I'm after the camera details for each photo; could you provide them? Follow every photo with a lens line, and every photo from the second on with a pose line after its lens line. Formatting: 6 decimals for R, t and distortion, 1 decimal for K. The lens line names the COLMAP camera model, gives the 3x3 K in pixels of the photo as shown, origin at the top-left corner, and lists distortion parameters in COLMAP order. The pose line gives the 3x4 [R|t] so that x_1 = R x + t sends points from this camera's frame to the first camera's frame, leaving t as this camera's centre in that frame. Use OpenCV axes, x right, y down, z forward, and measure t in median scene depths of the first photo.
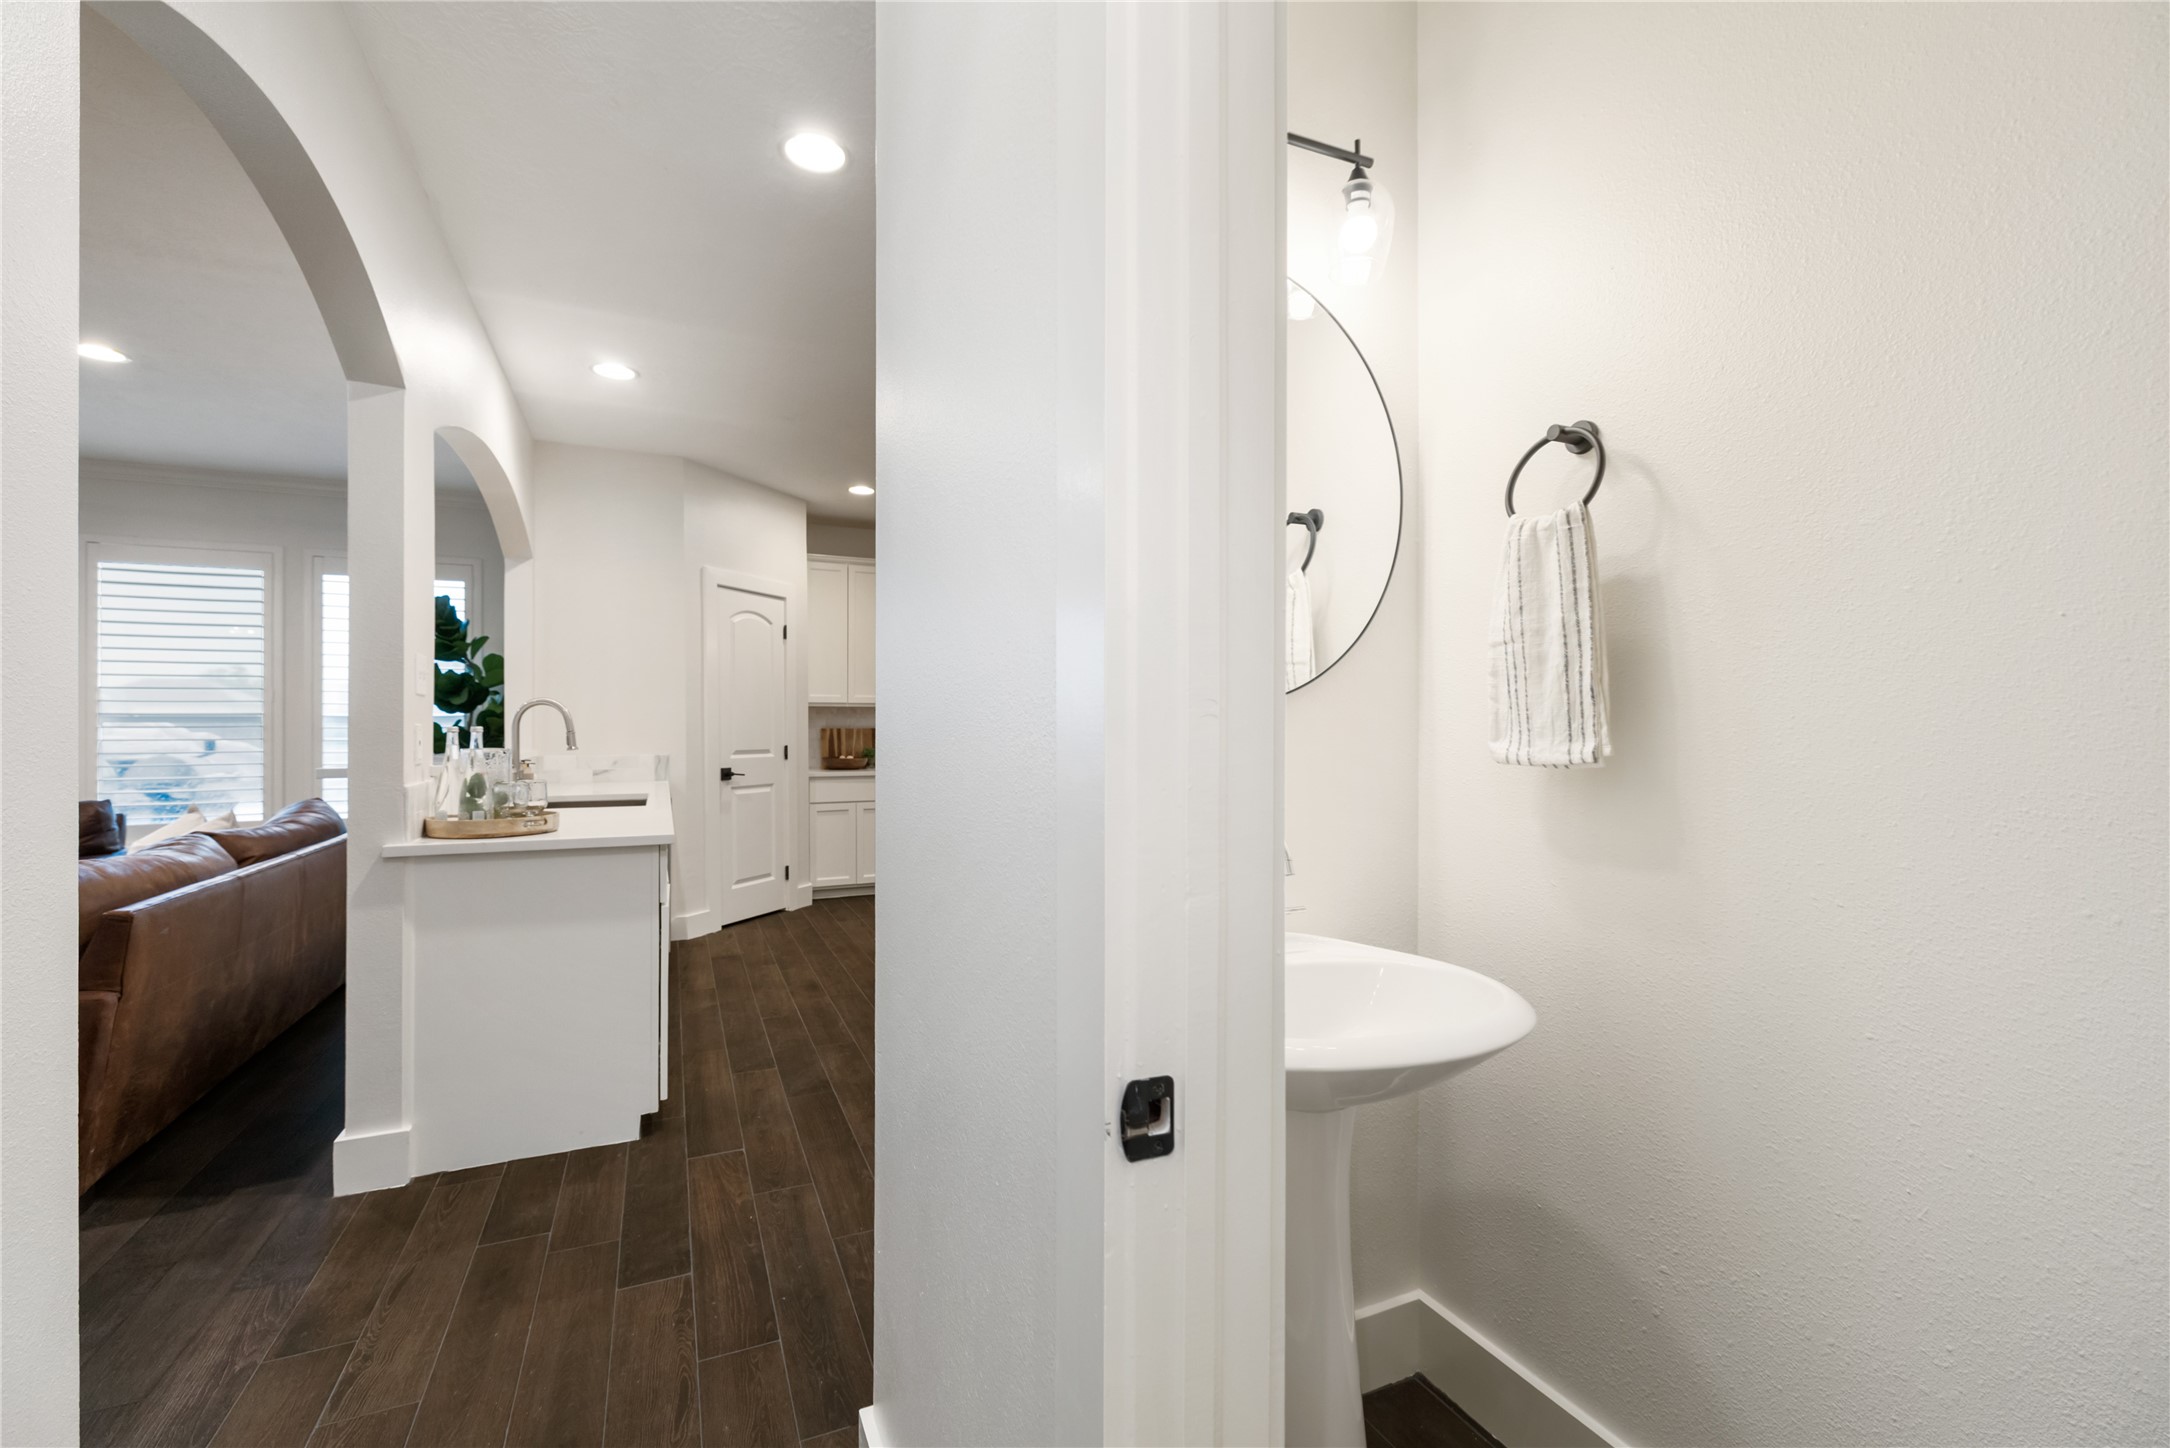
lens RADIAL K [[936.8, 0, 1089.9], [0, 936.8, 727.5], [0, 0, 1]] dist [0.000046, -0.000232]
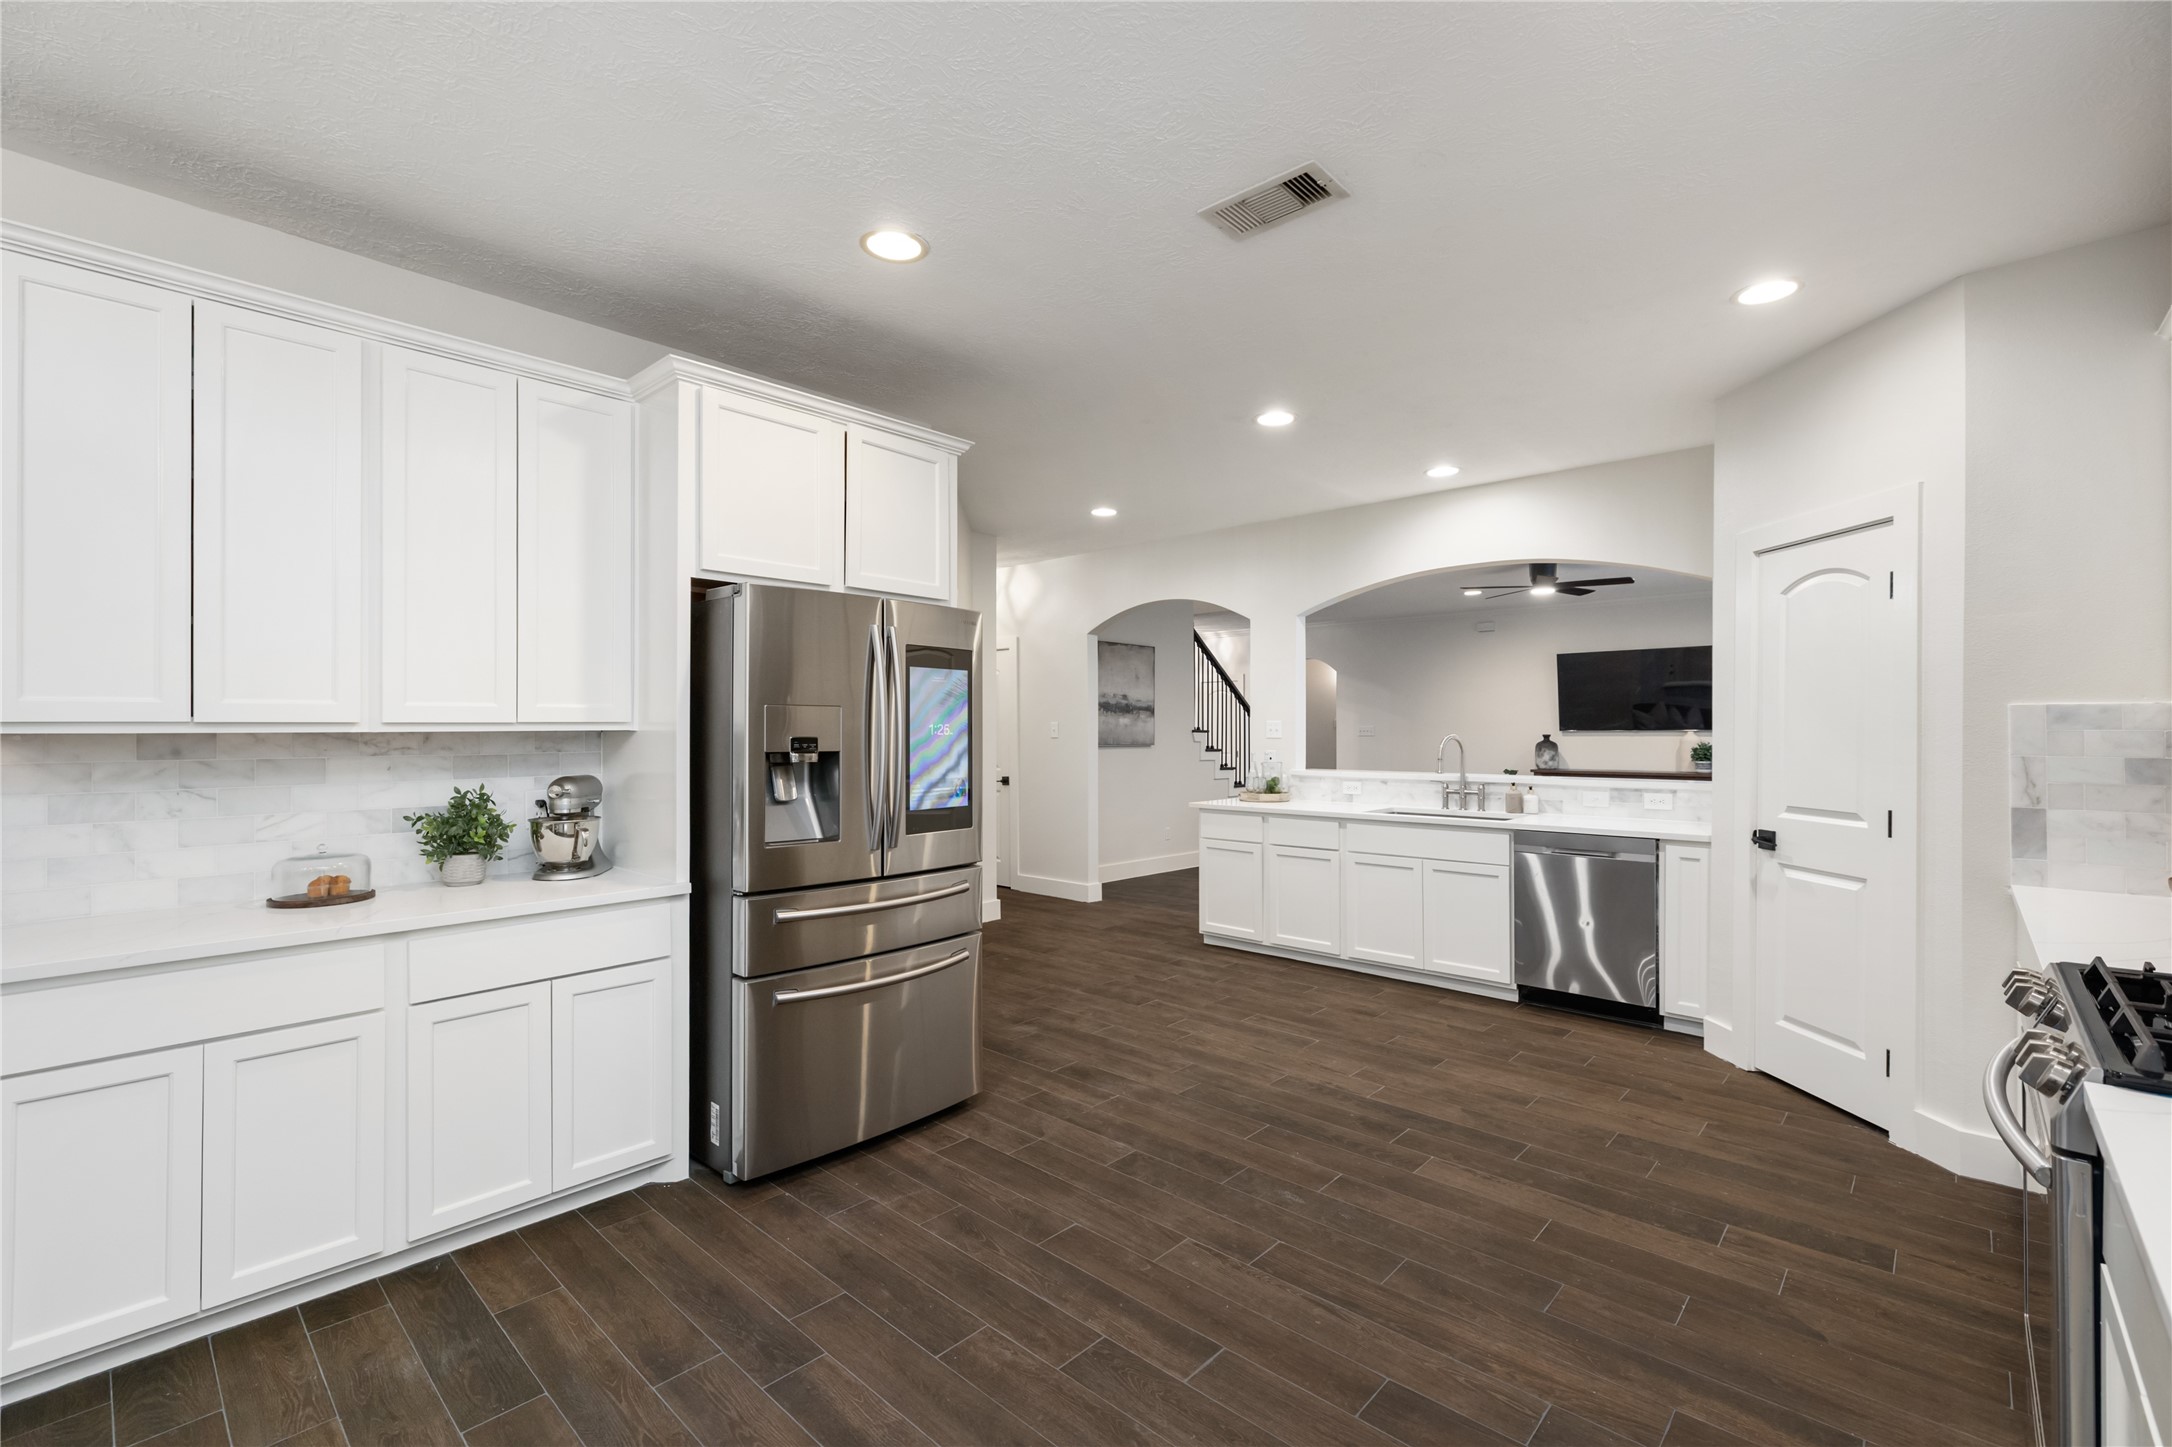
lens RADIAL K [[937.7, 0, 1090.9], [0, 937.7, 727.0], [0, 0, 1]] dist [0.000046, -0.000232]
pose [[-0.919977, -0.001638, -0.391968, 0.292639], [-0.001077, 0.999998, -0.001650, -0.026270], [0.391970, -0.001096, -0.919977, 1.393273]]
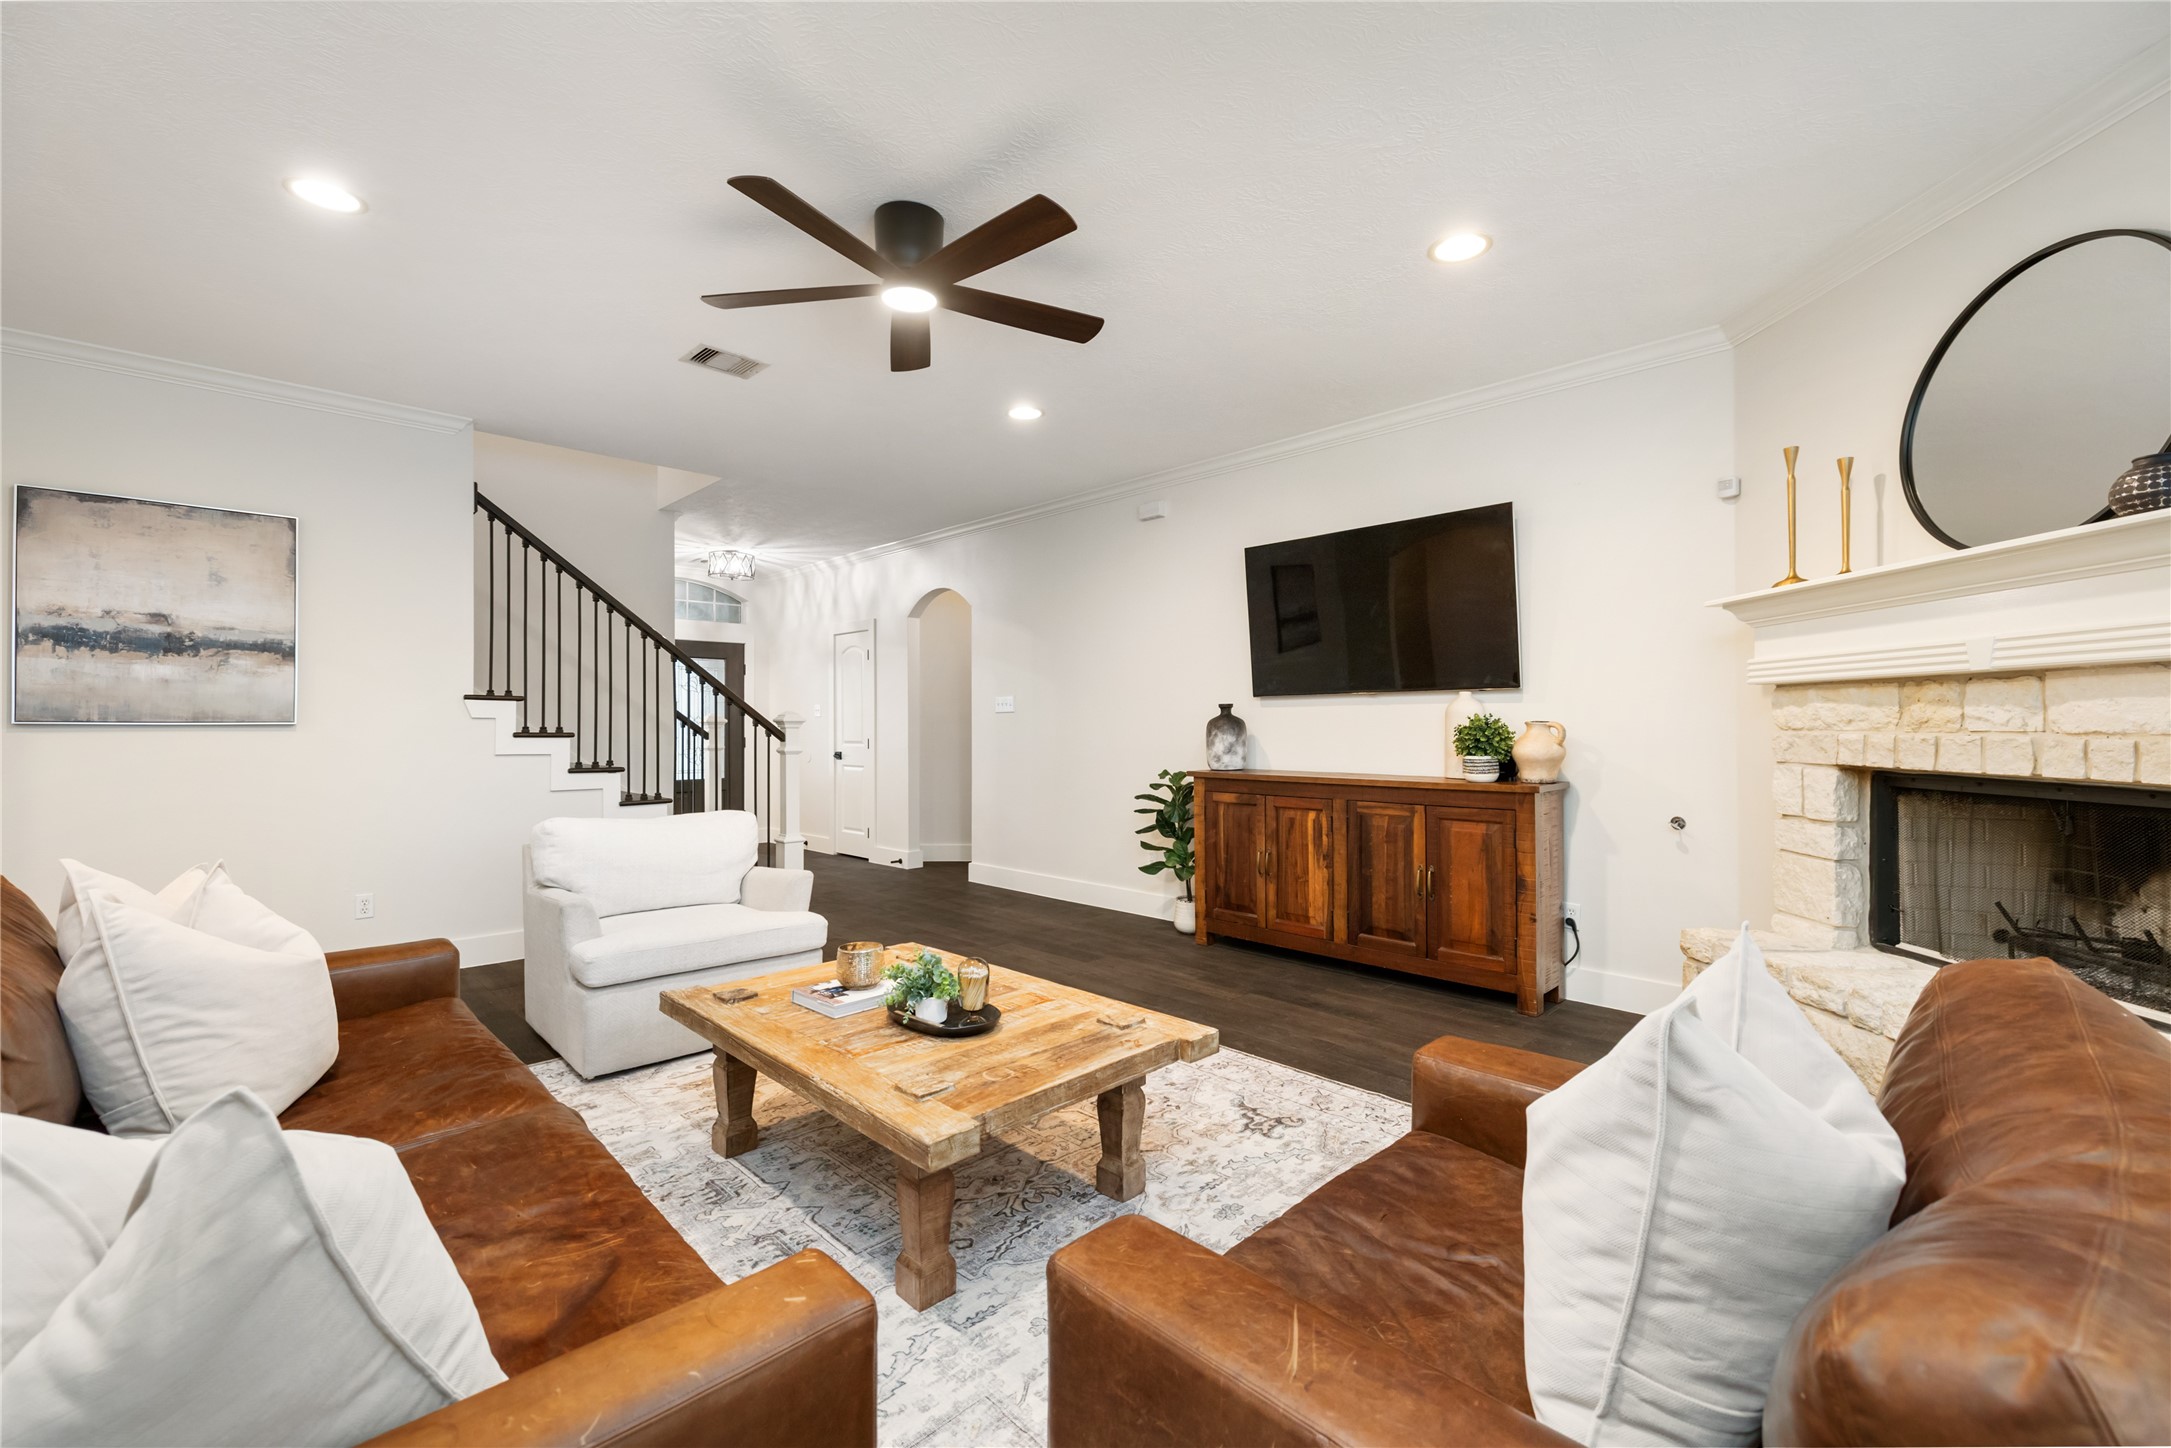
lens RADIAL K [[913.8, 0, 1085.5], [0, 913.8, 724.0], [0, 0, 1]] dist [-0.000299, -0.000002]
pose [[-0.940558, 0.003892, -0.339609, -0.759746], [0.002864, 0.999990, 0.003530, 0.000617], [0.339620, 0.002347, -0.940560, 0.898793]]
